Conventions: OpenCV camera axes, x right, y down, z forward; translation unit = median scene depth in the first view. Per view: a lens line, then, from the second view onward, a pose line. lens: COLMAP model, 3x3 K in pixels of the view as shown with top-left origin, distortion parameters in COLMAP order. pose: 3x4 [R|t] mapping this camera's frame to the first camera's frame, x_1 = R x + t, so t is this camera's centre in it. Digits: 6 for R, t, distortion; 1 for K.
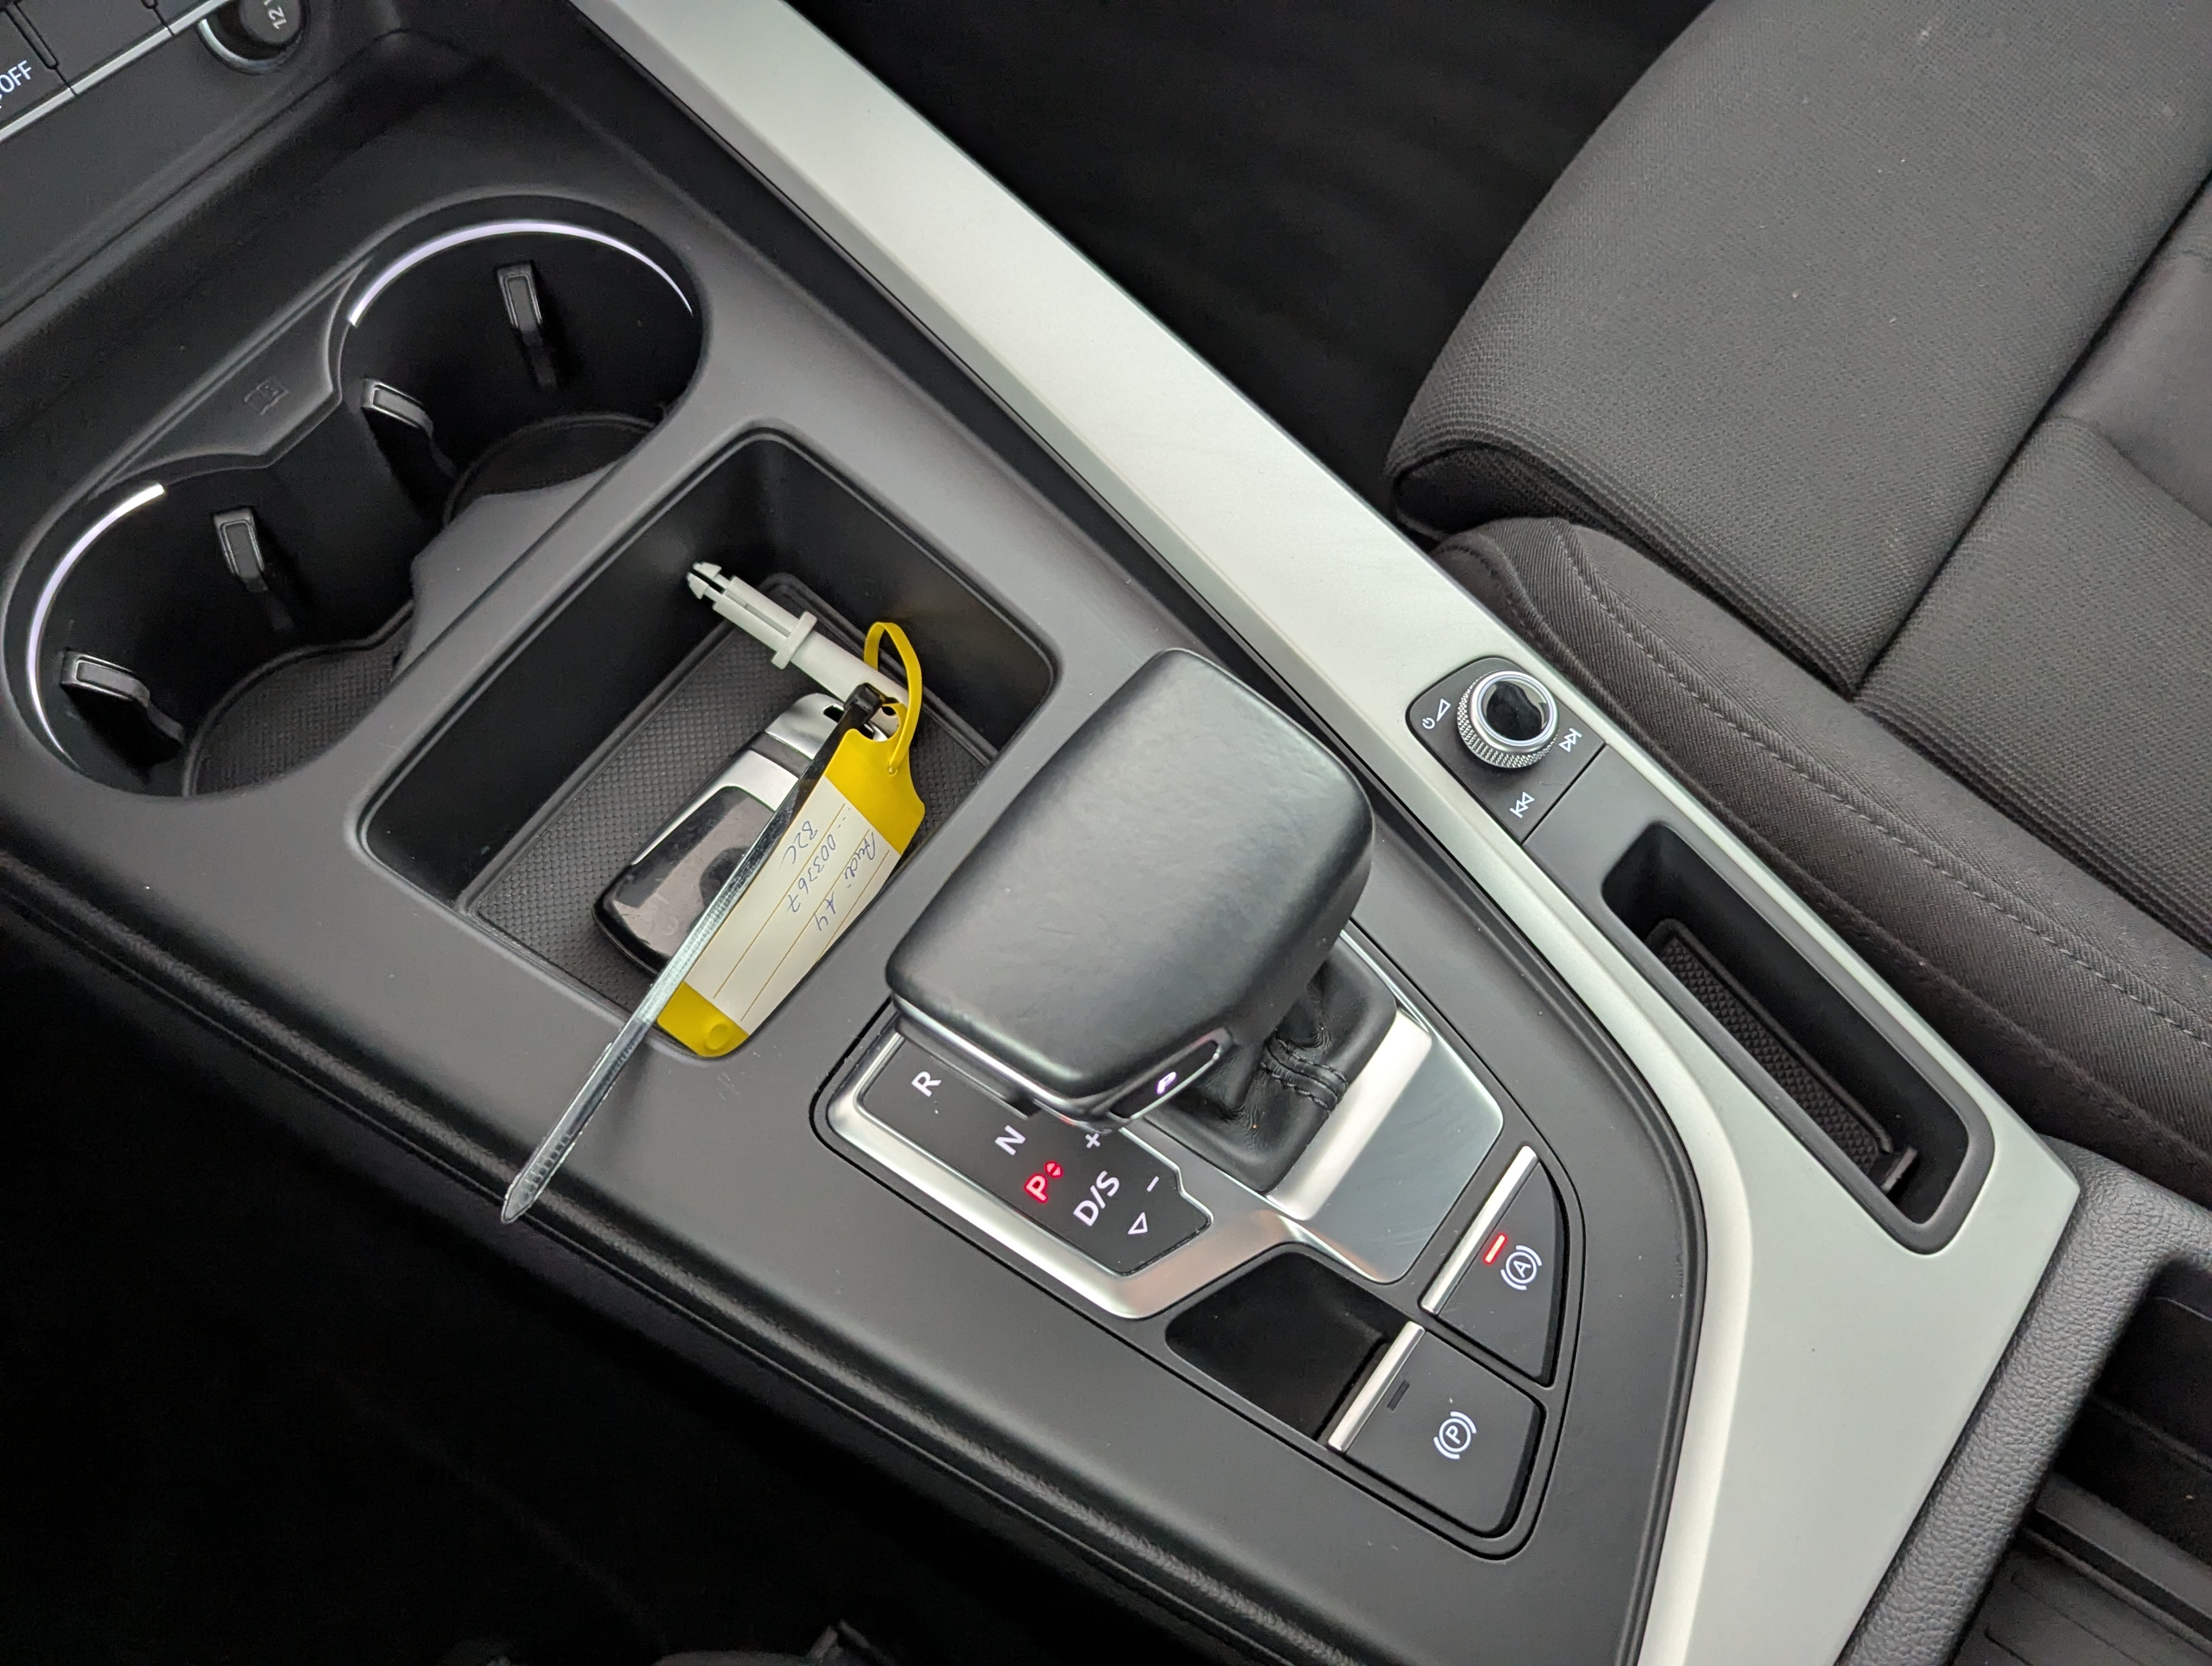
lens RADIAL K [[2023.5, 0, 1096.8], [0, 2023.5, 856.3], [0, 0, 1]] dist [0.032934, 0.000000]
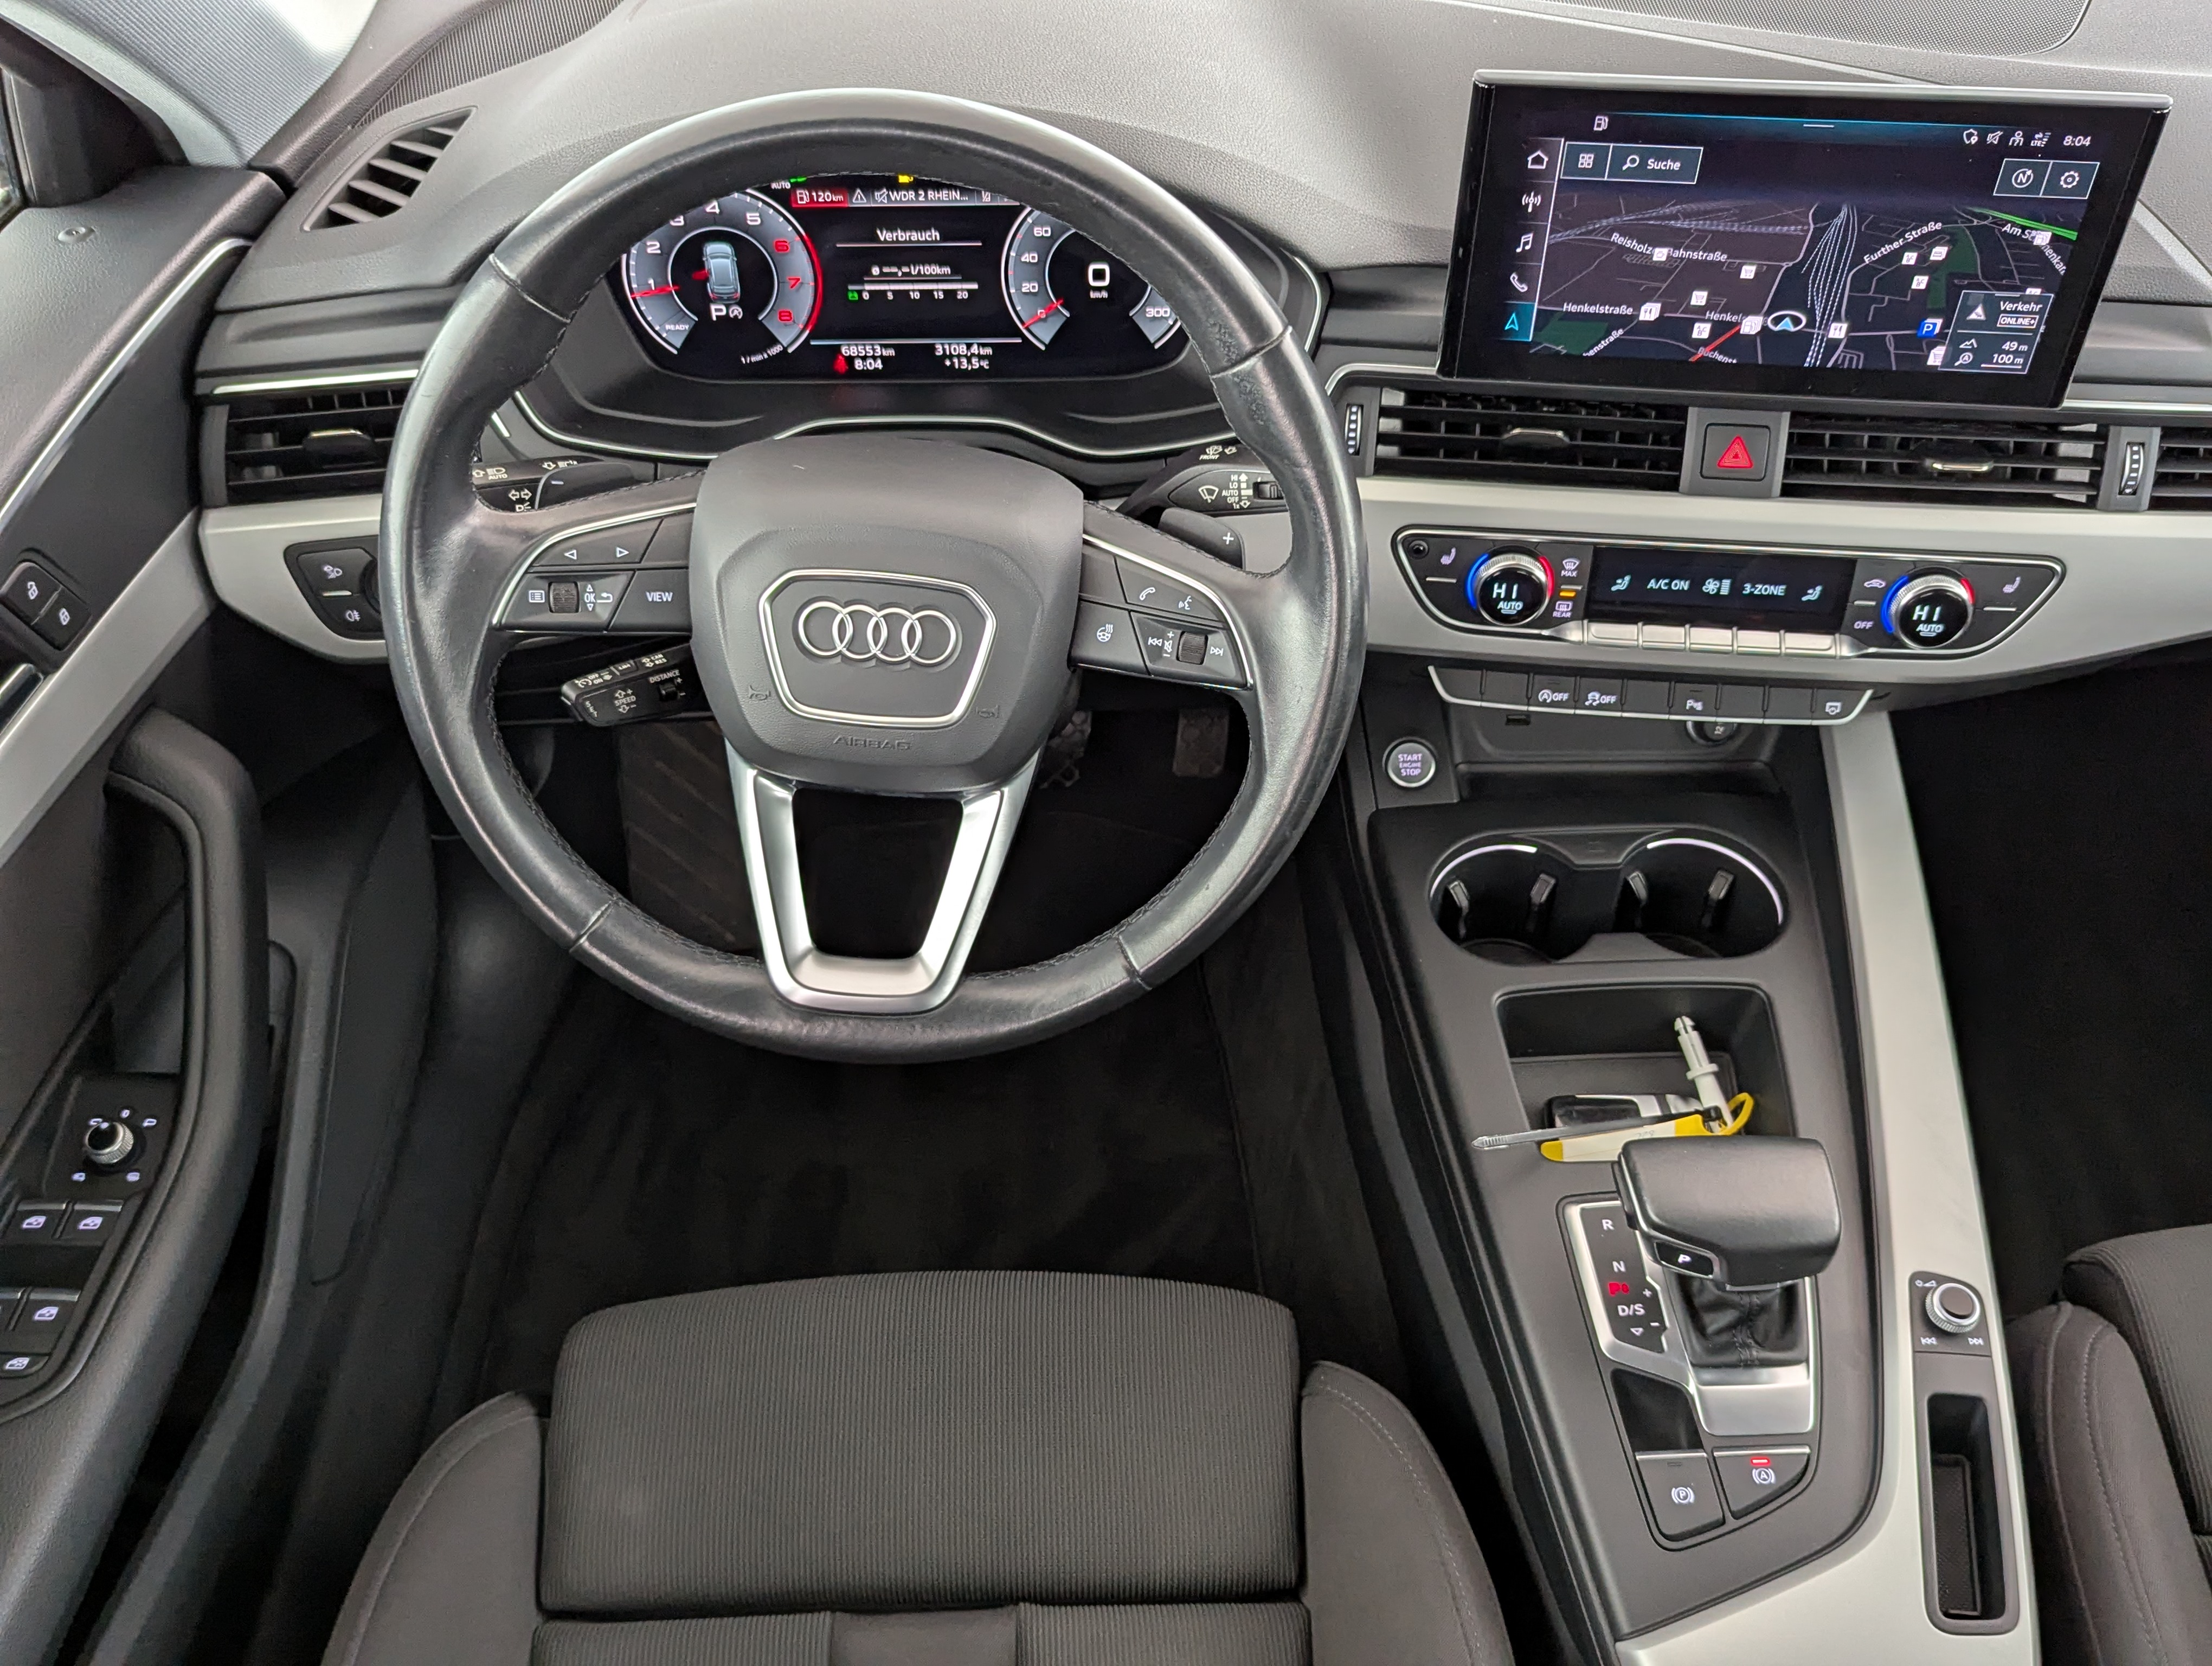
lens RADIAL K [[2023.5, 0, 1127.1], [0, 2023.5, 825.3], [0, 0, 1]] dist [0.032934, 0.000000]
pose [[0.624856, 0.558840, -0.545209, 0.489446], [-0.700870, 0.709193, -0.076333, 0.299301], [0.344000, 0.429818, 0.834818, -1.091576]]
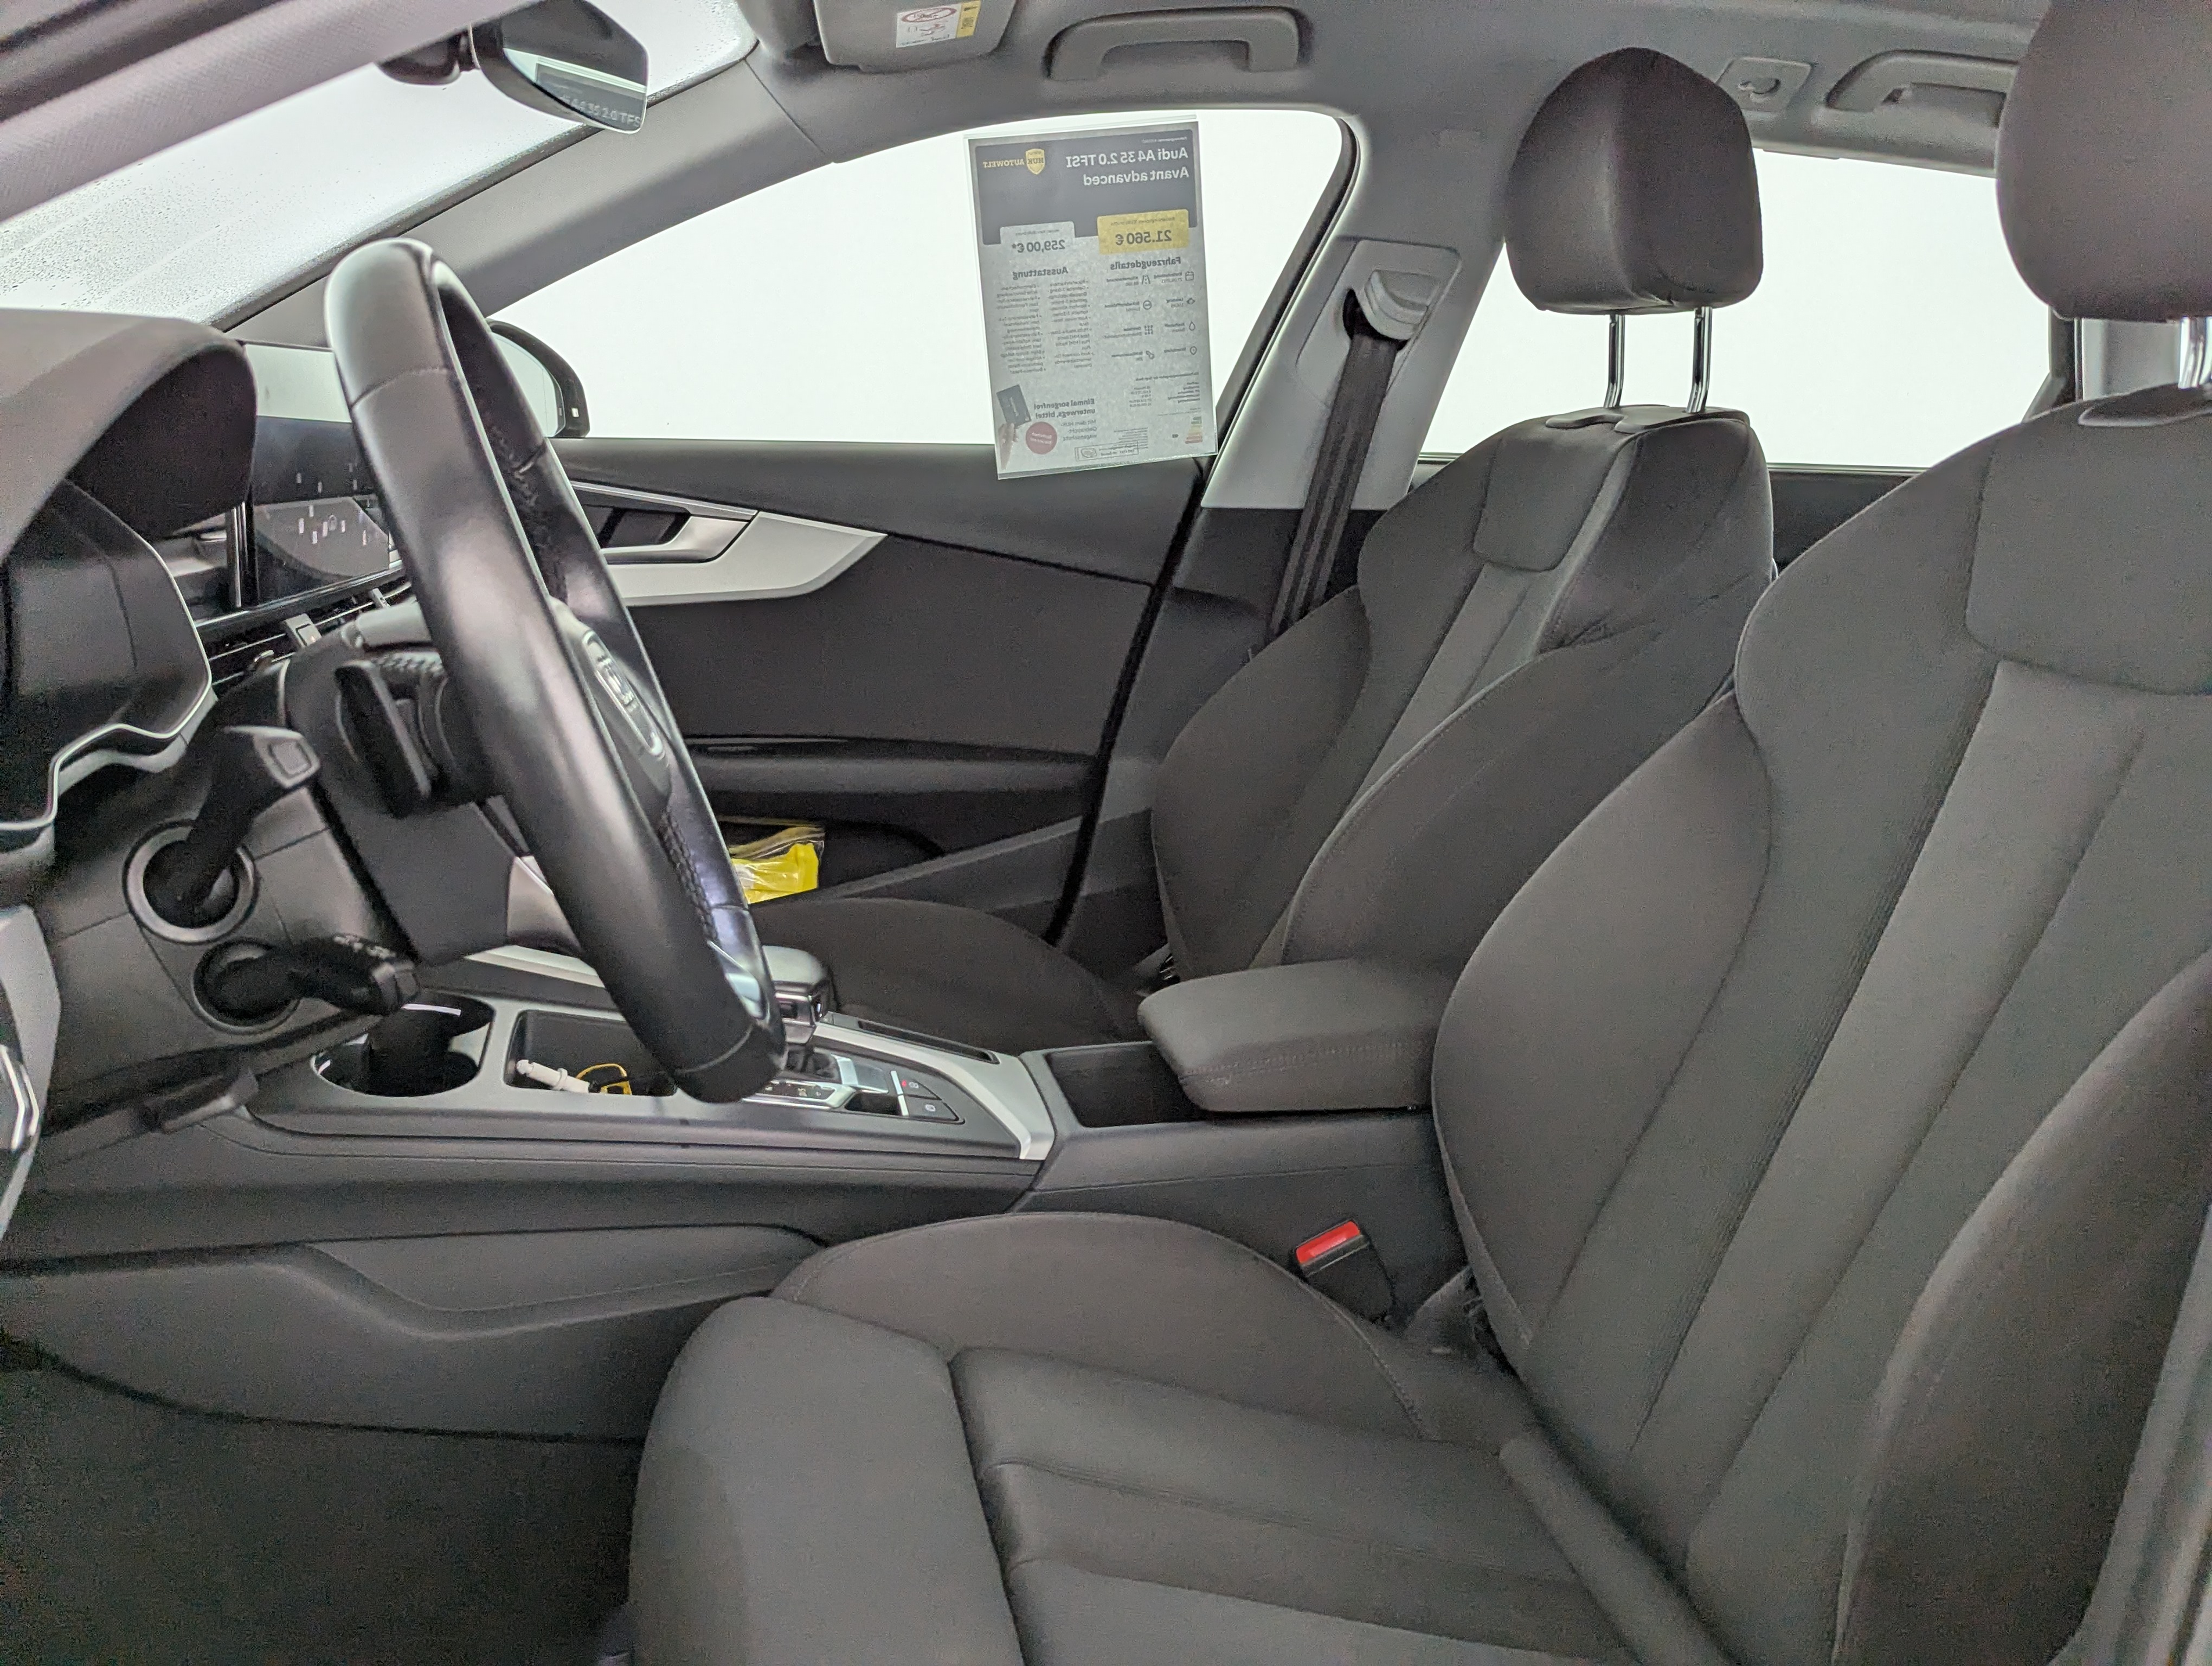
lens RADIAL K [[2023.5, 0, 1092.8], [0, 2023.5, 817.9], [0, 0, 1]] dist [0.032934, 0.000000]
pose [[0.645810, -0.066936, 0.760558, -1.751160], [0.626318, 0.616138, -0.477598, 1.430717], [-0.436640, 0.784789, 0.439832, -0.758064]]
